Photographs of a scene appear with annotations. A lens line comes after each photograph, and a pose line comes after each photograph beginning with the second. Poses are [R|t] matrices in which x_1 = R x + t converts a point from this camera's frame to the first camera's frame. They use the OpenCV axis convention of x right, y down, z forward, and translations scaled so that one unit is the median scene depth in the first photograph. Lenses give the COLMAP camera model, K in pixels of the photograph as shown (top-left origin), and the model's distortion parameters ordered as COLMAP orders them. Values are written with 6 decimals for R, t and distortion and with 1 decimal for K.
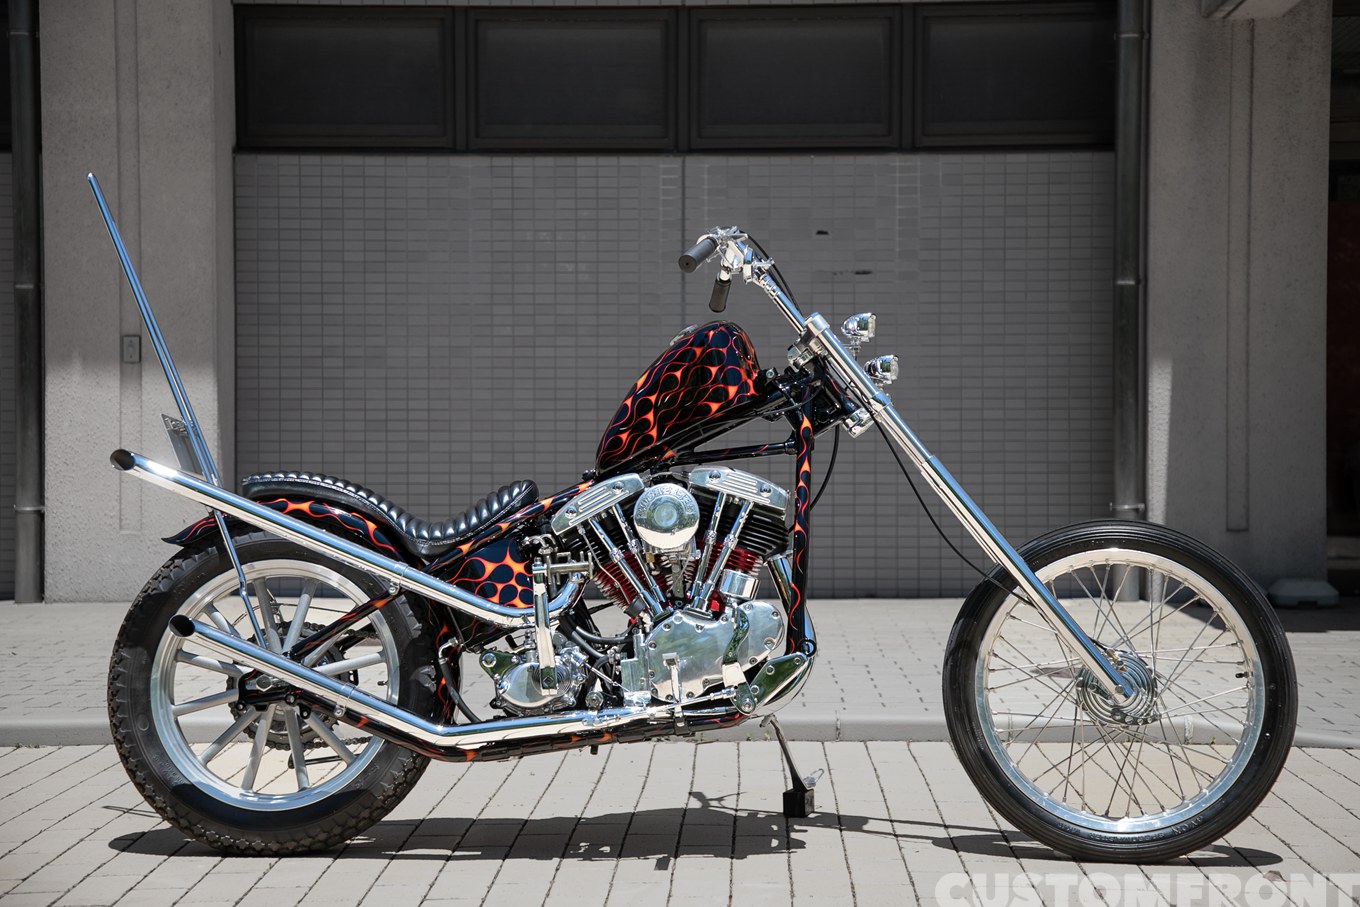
lens RADIAL K [[2340.2, 0, 683.0], [0, 2340.2, 453.8], [0, 0, 1]] dist [0.304826, 0.000000]
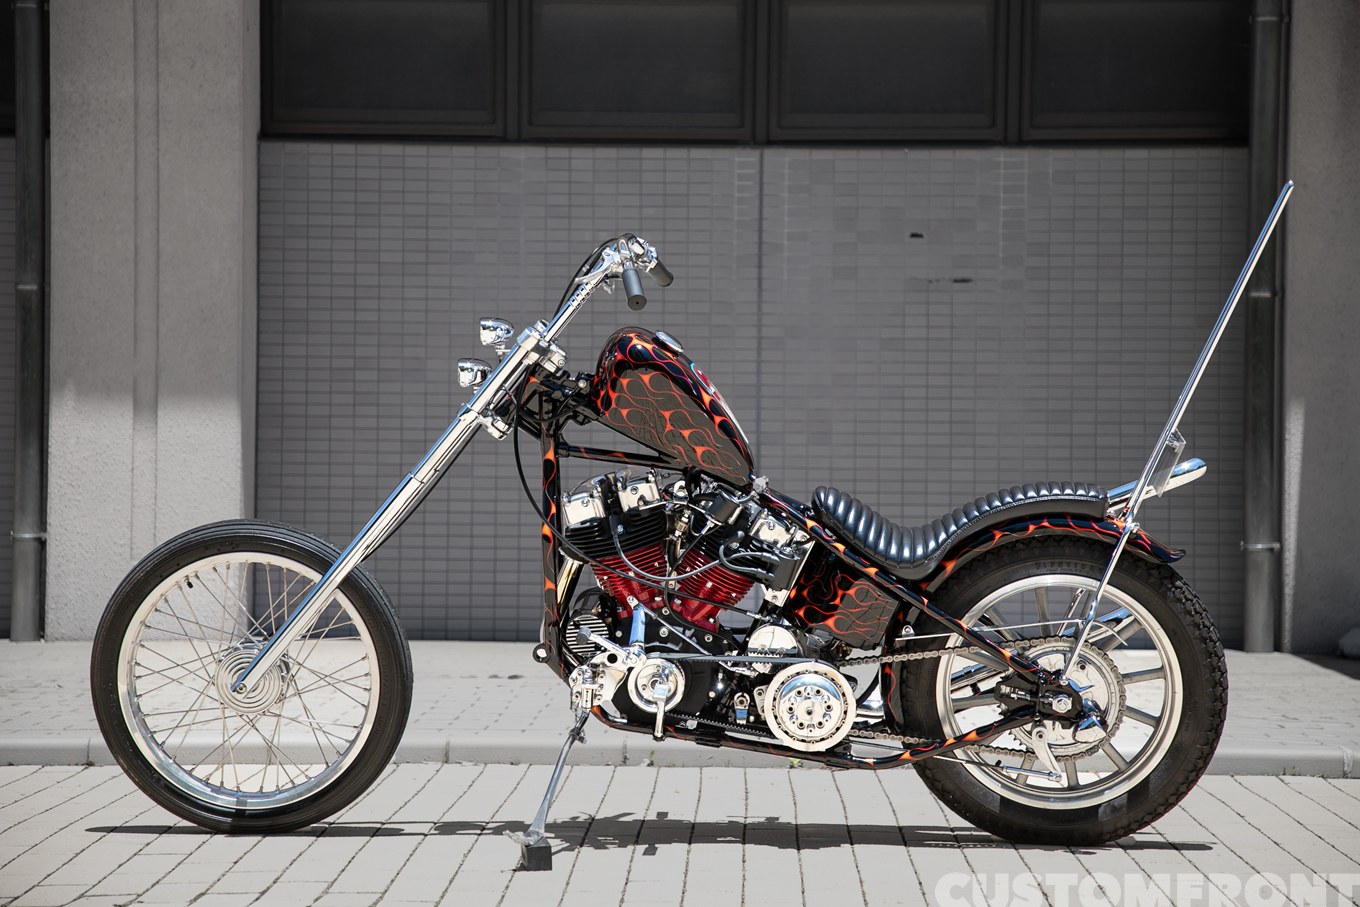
lens RADIAL K [[2966.7, 0, 676.2], [0, 2966.7, 453.4], [0, 0, 1]] dist [0.449941, 0.000000]
pose [[0.999916, 0.010463, 0.007655, -0.039818], [-0.010338, 0.999816, -0.016187, 0.007880], [-0.007823, 0.016107, 0.999840, -0.130451]]
